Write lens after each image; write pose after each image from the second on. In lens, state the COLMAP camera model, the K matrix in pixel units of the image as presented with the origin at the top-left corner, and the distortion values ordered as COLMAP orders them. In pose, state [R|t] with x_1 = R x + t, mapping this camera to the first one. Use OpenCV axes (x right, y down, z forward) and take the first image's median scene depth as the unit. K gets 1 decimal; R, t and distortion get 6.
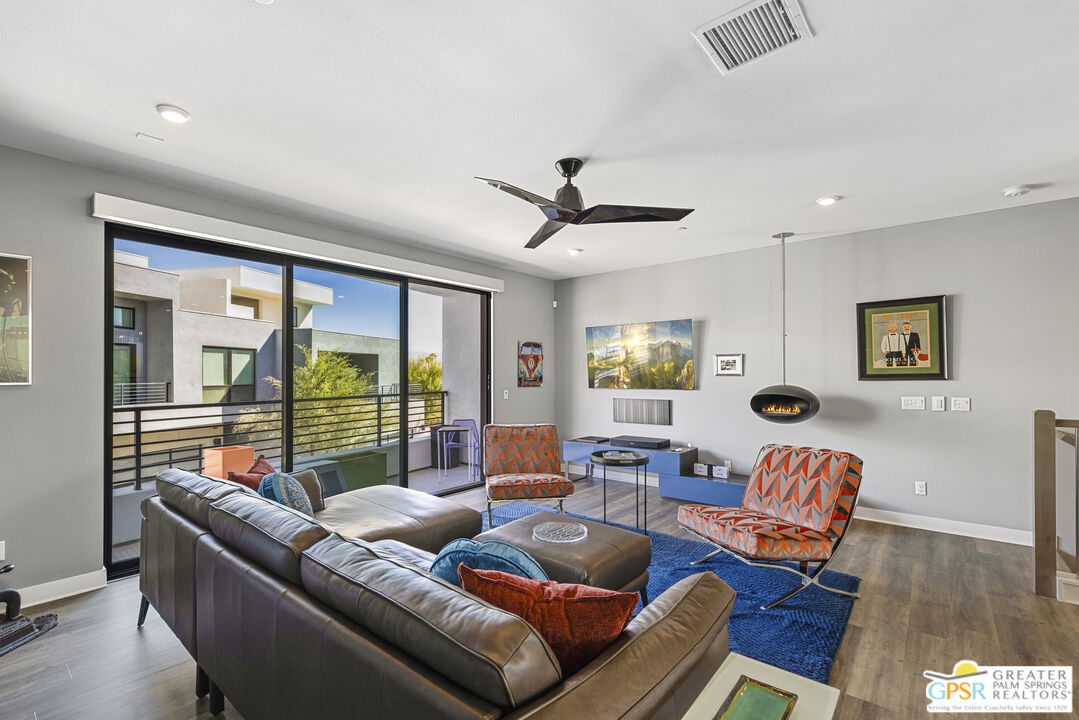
lens RADIAL K [[481.6, 0, 529.9], [0, 481.6, 378.5], [0, 0, 1]] dist [0.003041, 0.000412]
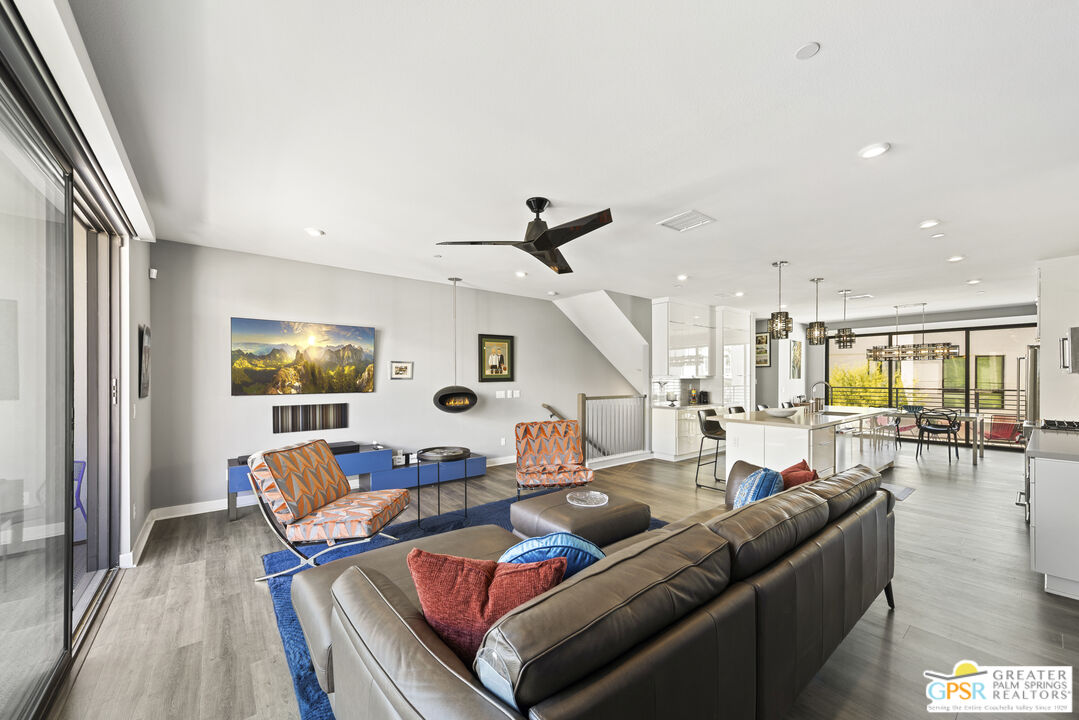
lens RADIAL K [[407.1, 0, 548.0], [0, 407.1, 376.8], [0, 0, 1]] dist [-0.001417, -0.000075]
pose [[0.175293, 0.008965, 0.984476, -0.593622], [0.008704, 0.999905, -0.010655, 0.002936], [-0.984478, 0.010437, 0.175198, 0.522858]]
